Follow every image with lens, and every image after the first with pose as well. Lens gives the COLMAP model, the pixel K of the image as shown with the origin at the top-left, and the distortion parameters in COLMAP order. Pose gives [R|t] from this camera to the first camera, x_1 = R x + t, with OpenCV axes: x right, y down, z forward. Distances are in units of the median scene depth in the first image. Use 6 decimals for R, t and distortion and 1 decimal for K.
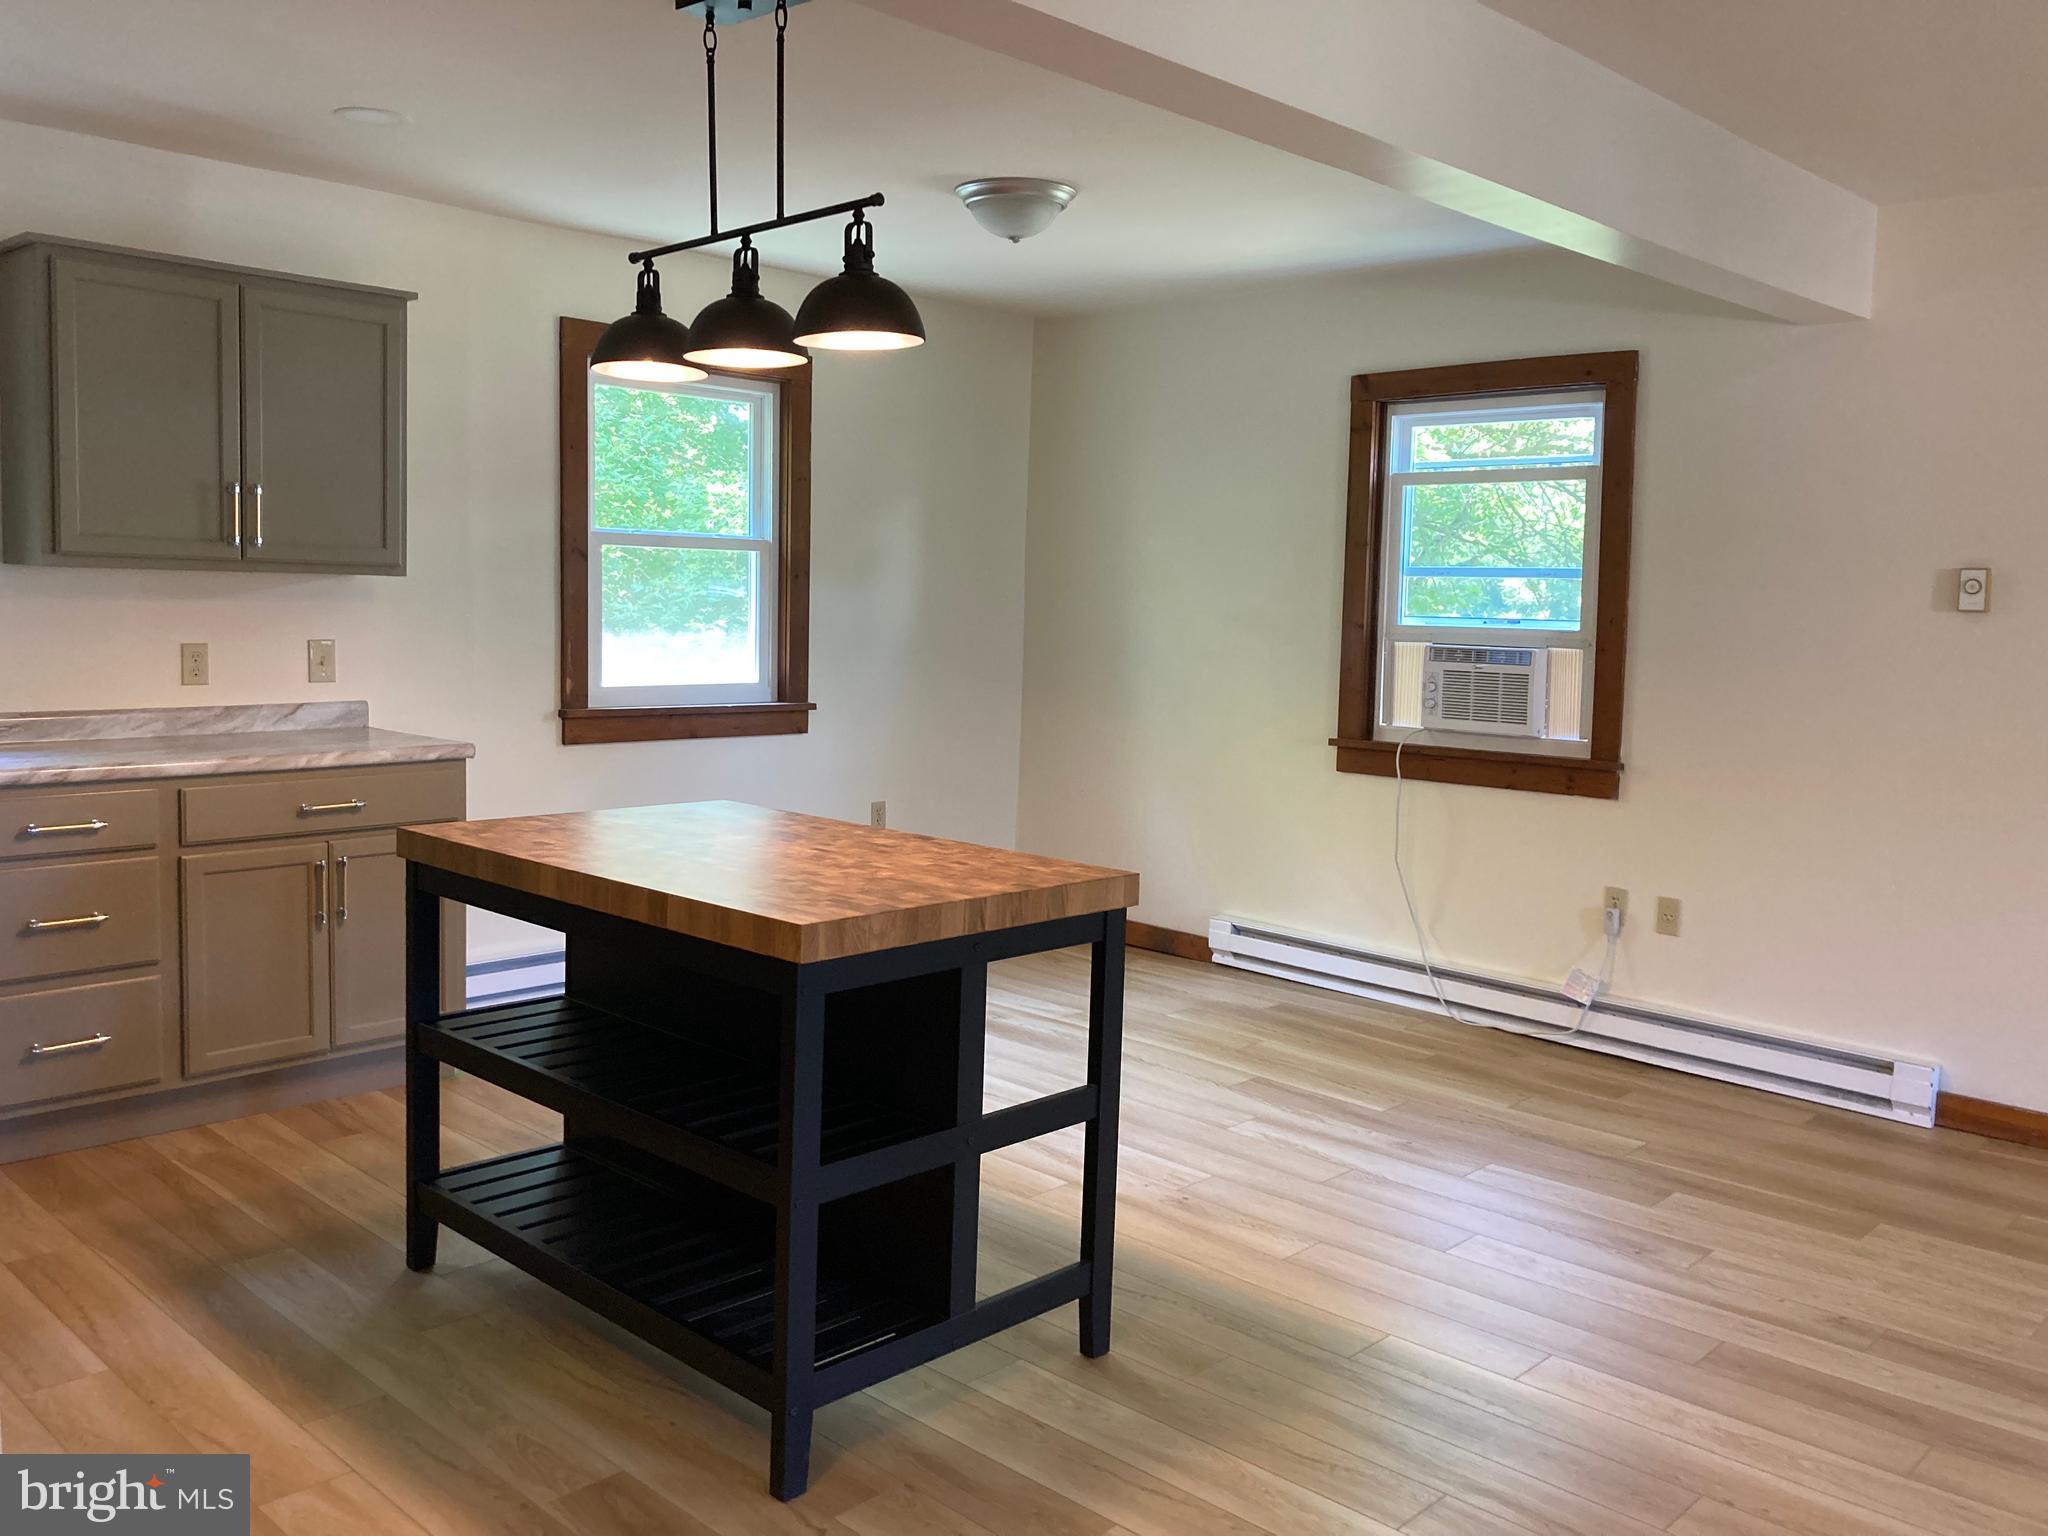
lens RADIAL K [[1692.0, 0, 1024.0], [0, 1692.0, 768.0], [0, 0, 1]] dist [0.064267, -0.092422]
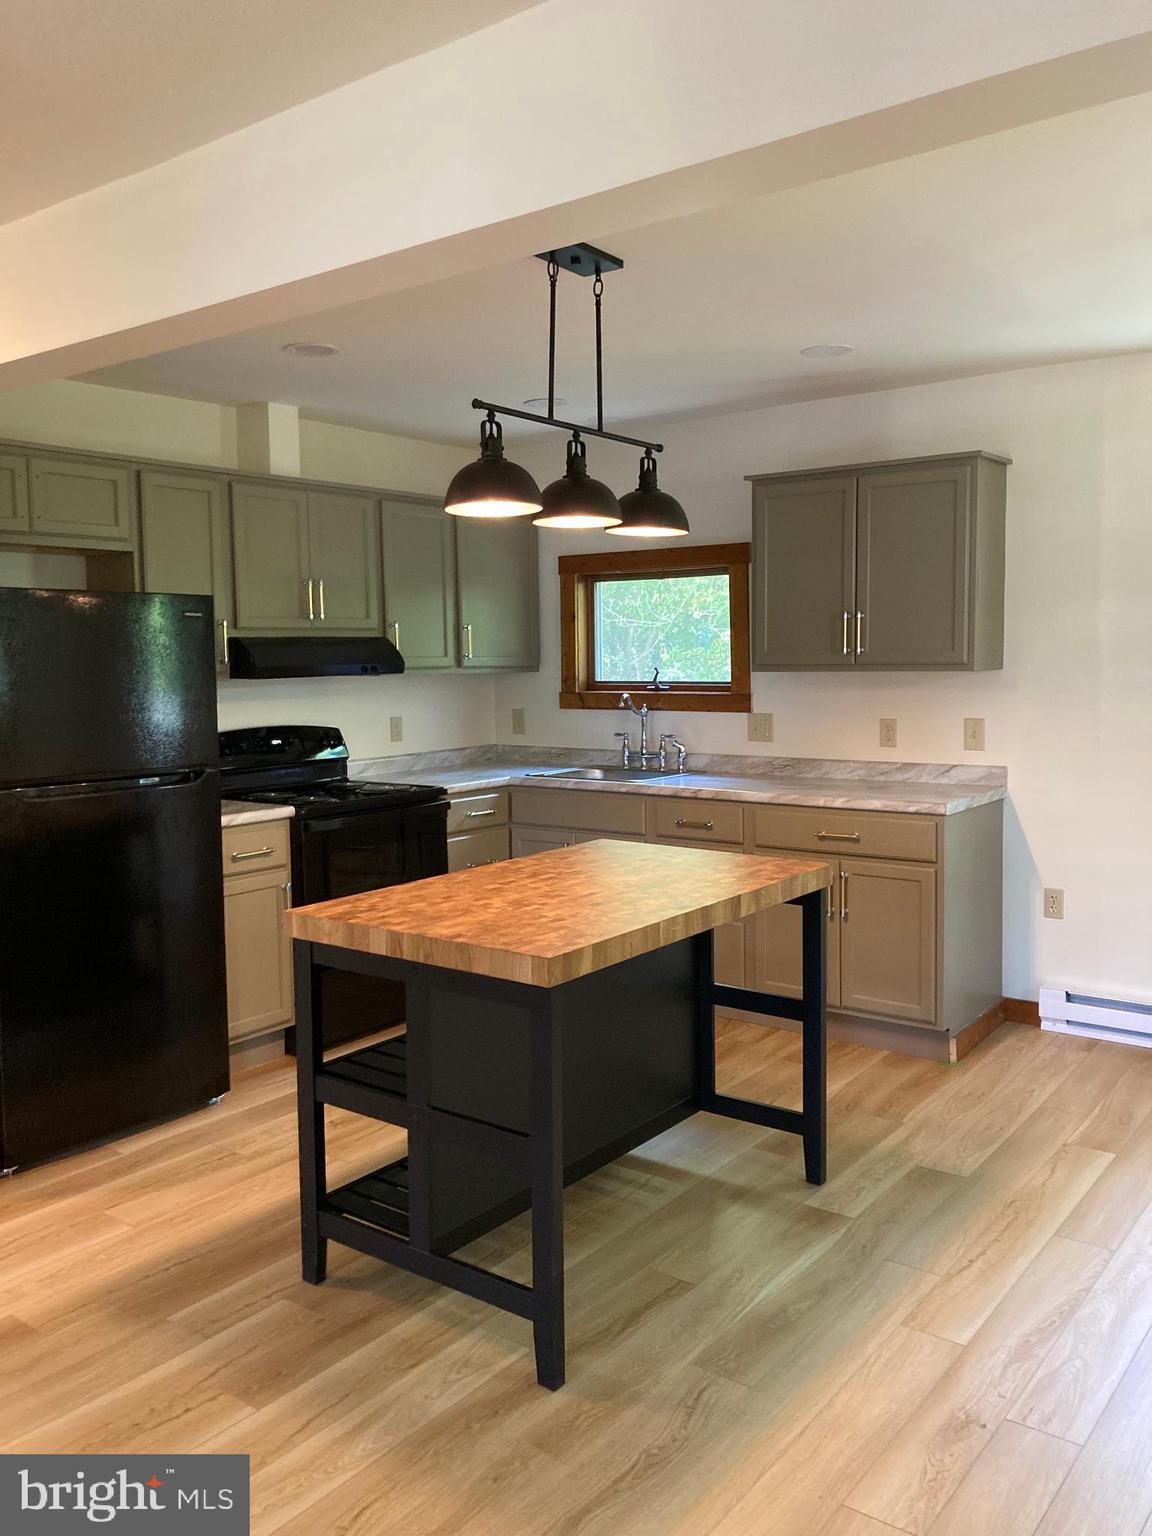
lens RADIAL K [[1269.0, 0, 576.0], [0, 1269.0, 768.0], [0, 0, 1]] dist [0.064267, -0.092422]
pose [[0.118620, 0.067767, -0.990624, 0.507498], [-0.086946, 0.994545, 0.057624, -0.062438], [0.989126, 0.079296, 0.123865, 0.532320]]
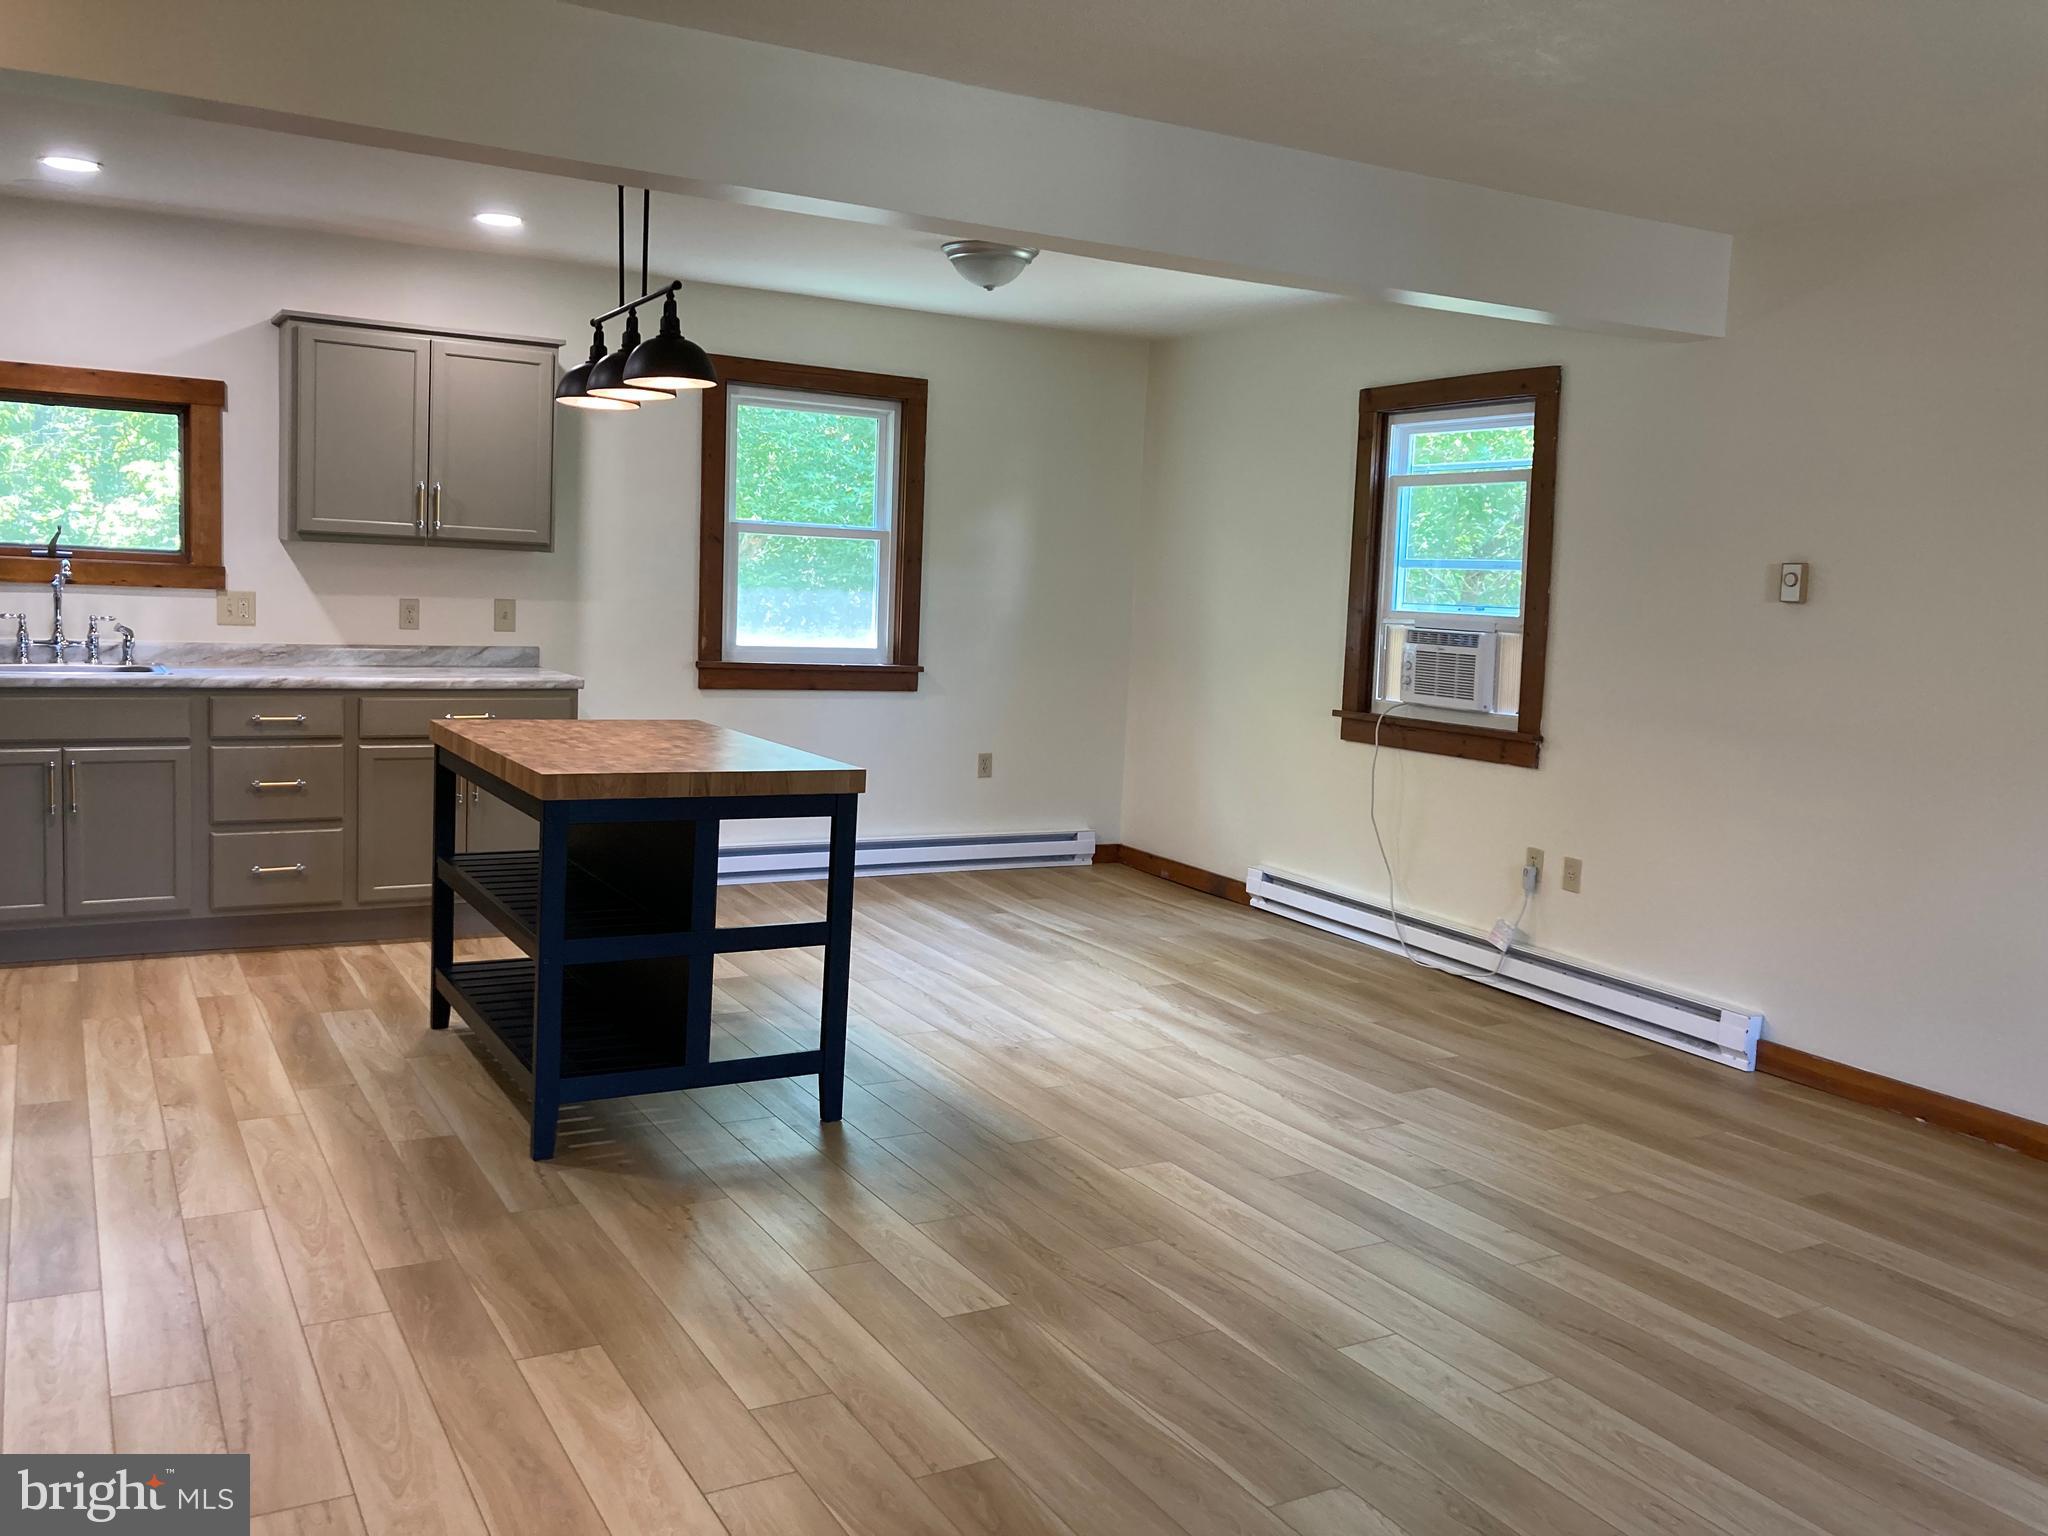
lens RADIAL K [[1692.0, 0, 1024.0], [0, 1692.0, 768.0], [0, 0, 1]] dist [0.064267, -0.092422]
pose [[0.960063, 0.047483, -0.275725, 0.334691], [-0.047569, 0.998848, 0.006379, 0.027186], [0.275710, 0.006992, 0.961215, -0.164943]]
